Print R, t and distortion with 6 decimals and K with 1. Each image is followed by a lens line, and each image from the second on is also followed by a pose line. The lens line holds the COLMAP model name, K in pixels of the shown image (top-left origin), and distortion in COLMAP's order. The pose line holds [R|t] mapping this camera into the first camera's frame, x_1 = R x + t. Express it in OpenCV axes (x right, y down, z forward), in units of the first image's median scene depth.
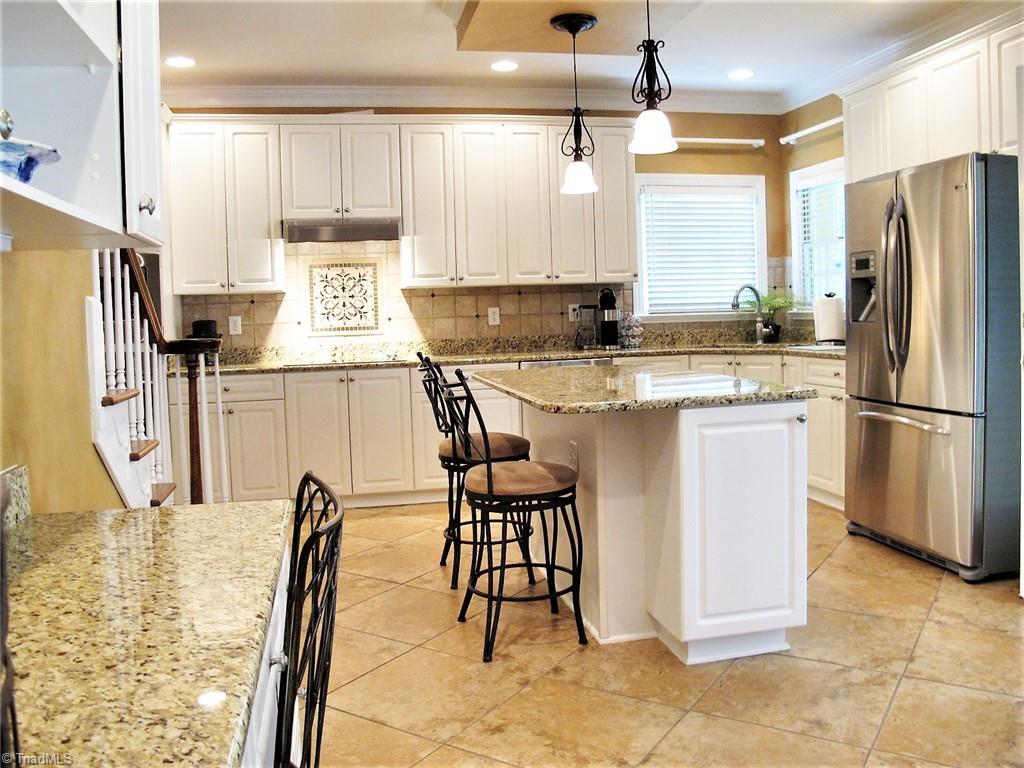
lens RADIAL K [[862.6, 0, 501.7], [0, 862.6, 348.1], [0, 0, 1]] dist [-0.153665, 0.122332]
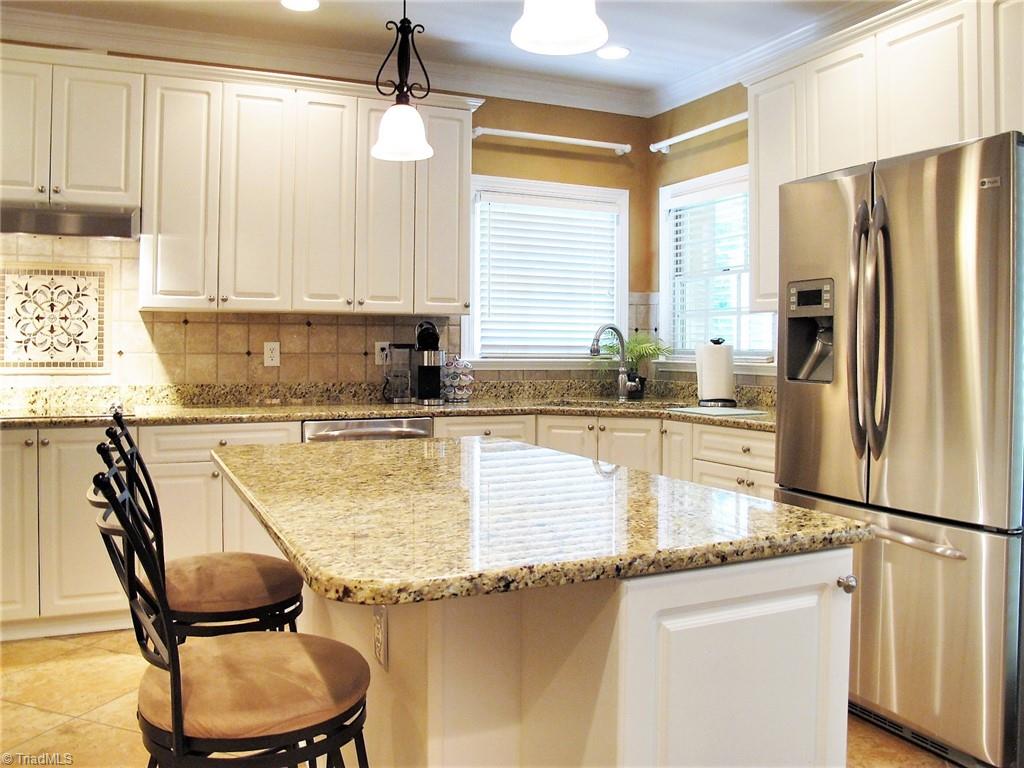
lens RADIAL K [[862.6, 0, 501.7], [0, 862.6, 348.1], [0, 0, 1]] dist [-0.153665, 0.122332]
pose [[0.974089, 0.036539, 0.223195, 0.019626], [-0.026229, 0.998455, -0.048984, -0.012379], [-0.224640, 0.041860, 0.973542, 0.267529]]
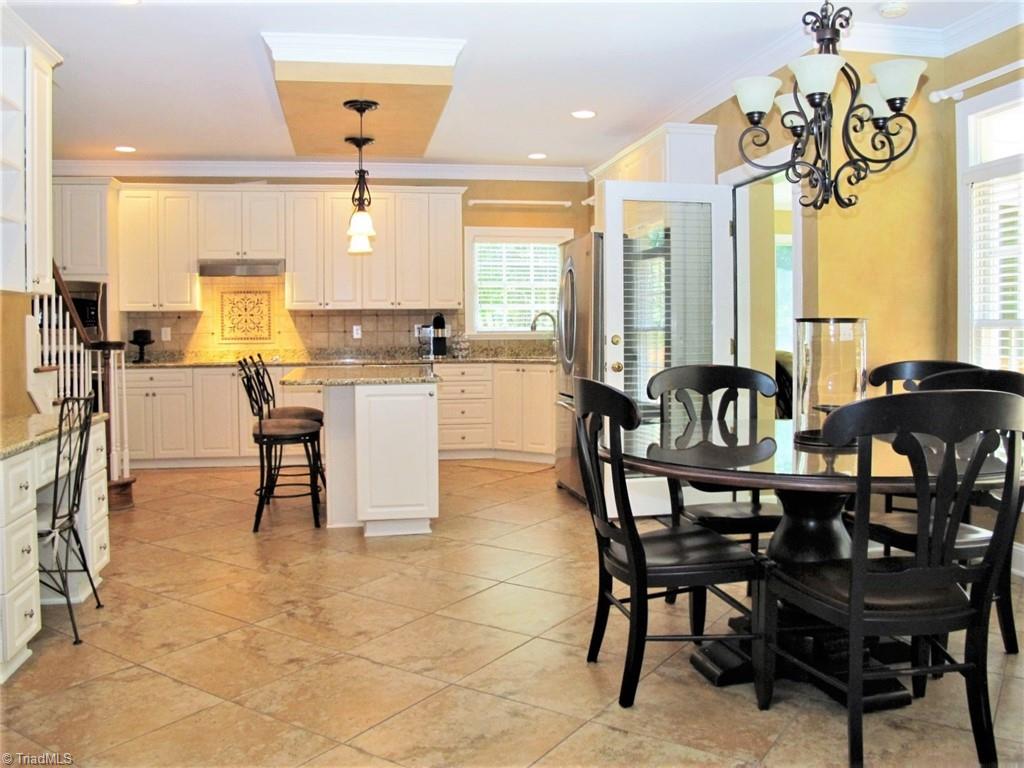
lens RADIAL K [[862.6, 0, 501.7], [0, 862.6, 348.1], [0, 0, 1]] dist [-0.153665, 0.122332]
pose [[0.999598, 0.023167, -0.016371, 0.248599], [-0.023497, 0.999519, -0.020232, 0.010632], [0.015894, 0.020609, 0.999661, -0.353218]]
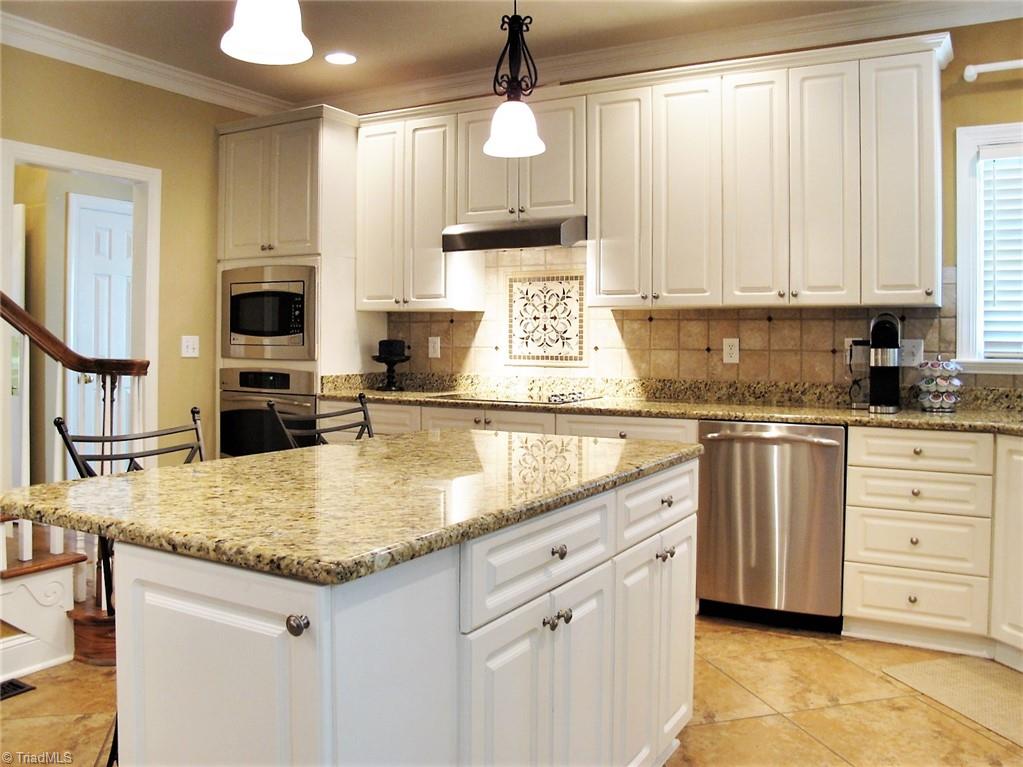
lens RADIAL K [[881.7, 0, 500.7], [0, 881.7, 346.1], [0, 0, 1]] dist [-0.149391, 0.120375]
pose [[0.746679, 0.041591, -0.663883, 0.335750], [-0.059827, 0.998197, -0.004753, -0.027032], [0.662489, 0.043267, 0.747821, 0.355062]]
